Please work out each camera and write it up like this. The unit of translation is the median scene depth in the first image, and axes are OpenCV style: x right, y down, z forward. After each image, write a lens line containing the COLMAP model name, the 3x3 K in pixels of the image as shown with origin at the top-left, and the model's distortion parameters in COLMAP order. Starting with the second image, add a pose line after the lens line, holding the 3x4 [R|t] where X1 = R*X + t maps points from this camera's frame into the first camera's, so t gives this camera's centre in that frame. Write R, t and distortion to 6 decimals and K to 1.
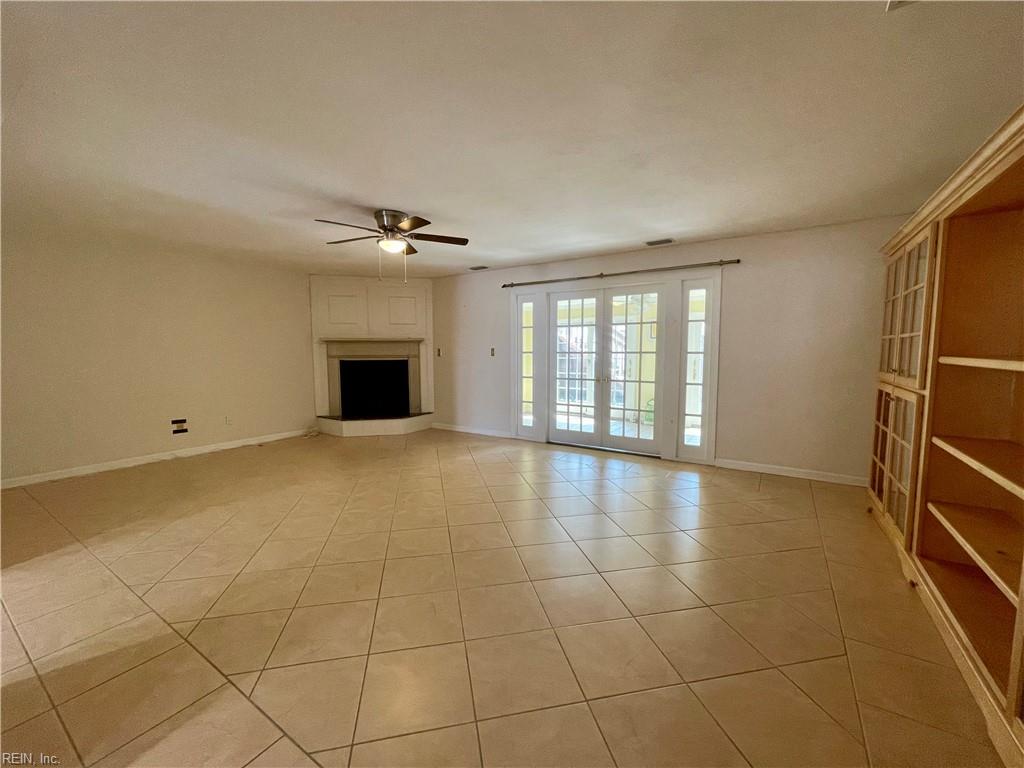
lens RADIAL K [[414.6, 0, 505.5], [0, 414.6, 386.8], [0, 0, 1]] dist [0.005742, 0.000368]
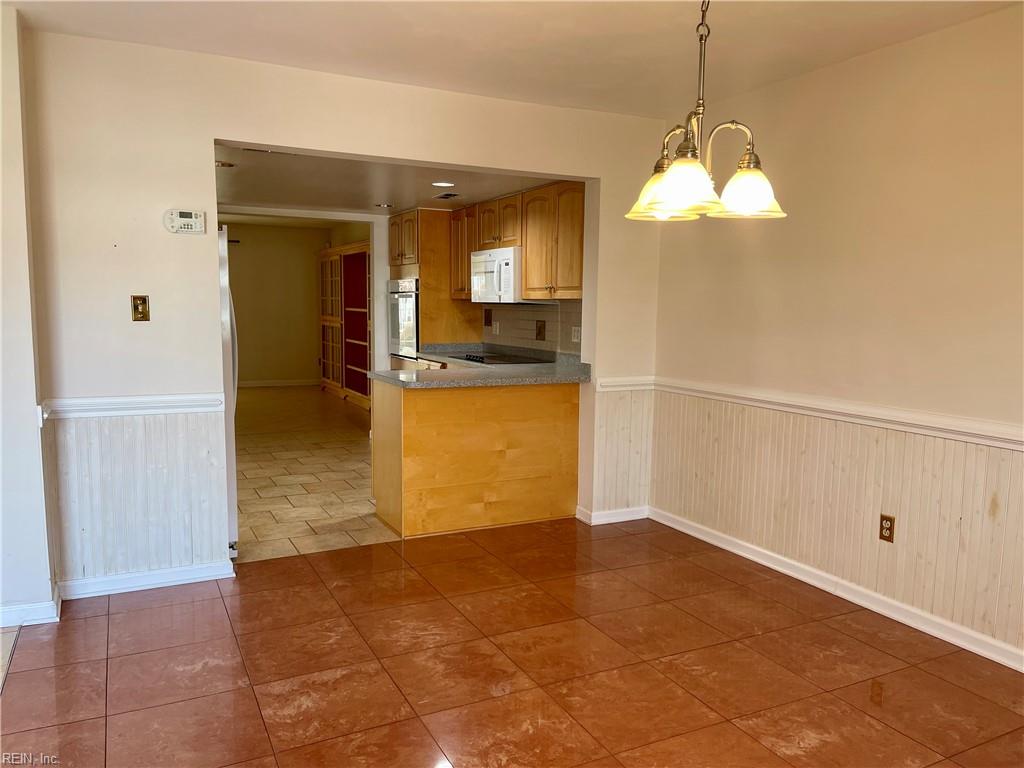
lens RADIAL K [[769.3, 0, 509.9], [0, 769.3, 396.0], [0, 0, 1]] dist [0.088925, -0.128349]
pose [[0.496664, -0.095088, 0.862719, -2.371060], [0.061553, 0.995337, 0.074270, 0.159687], [-0.865758, 0.016216, 0.500201, -2.042154]]
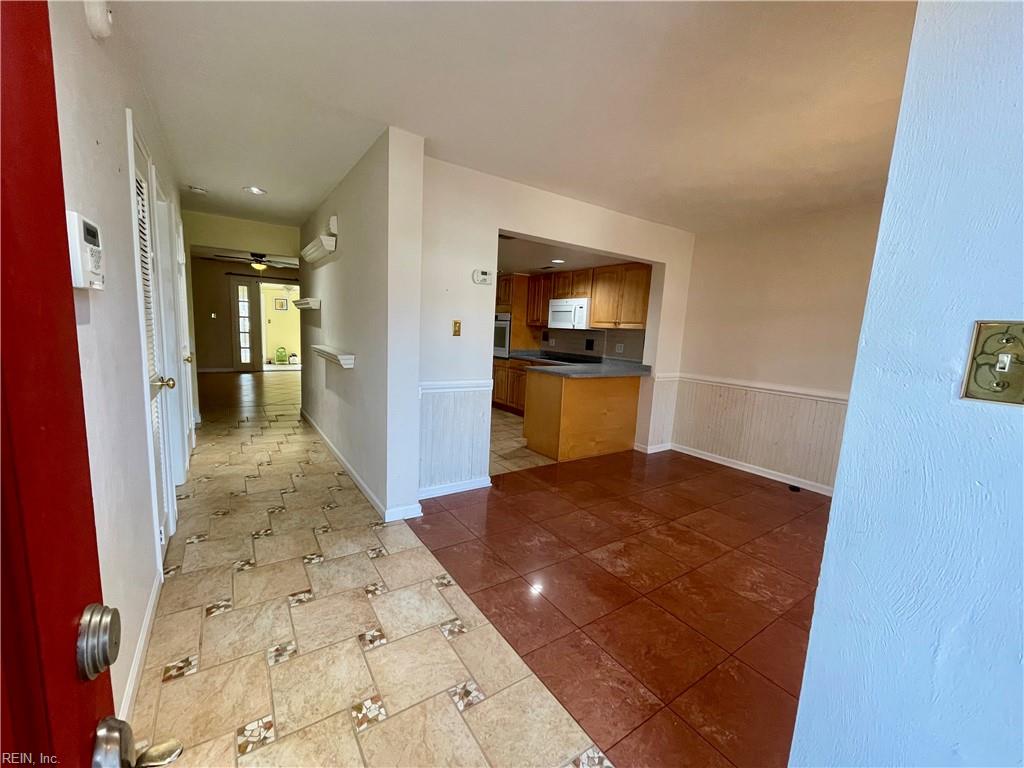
lens RADIAL K [[414.6, 0, 505.5], [0, 414.6, 386.8], [0, 0, 1]] dist [0.005742, 0.000368]
pose [[0.378215, -0.109104, 0.919266, -2.596061], [0.029453, 0.993946, 0.105850, 0.112443], [-0.925249, -0.012959, 0.379139, -1.355024]]
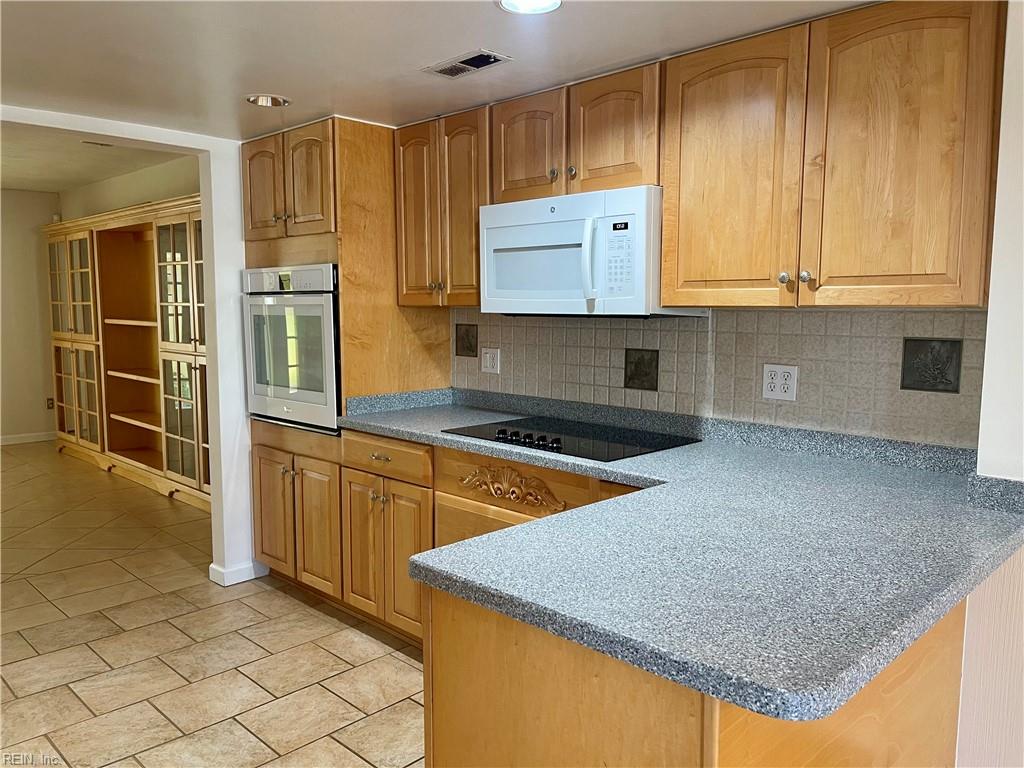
lens RADIAL K [[771.0, 0, 515.5], [0, 771.0, 382.7], [0, 0, 1]] dist [0.033404, -0.006853]
pose [[0.182290, -0.096202, 0.978527, -1.370885], [0.082210, 0.993209, 0.082330, 0.044795], [-0.979802, 0.065437, 0.188961, -0.921438]]
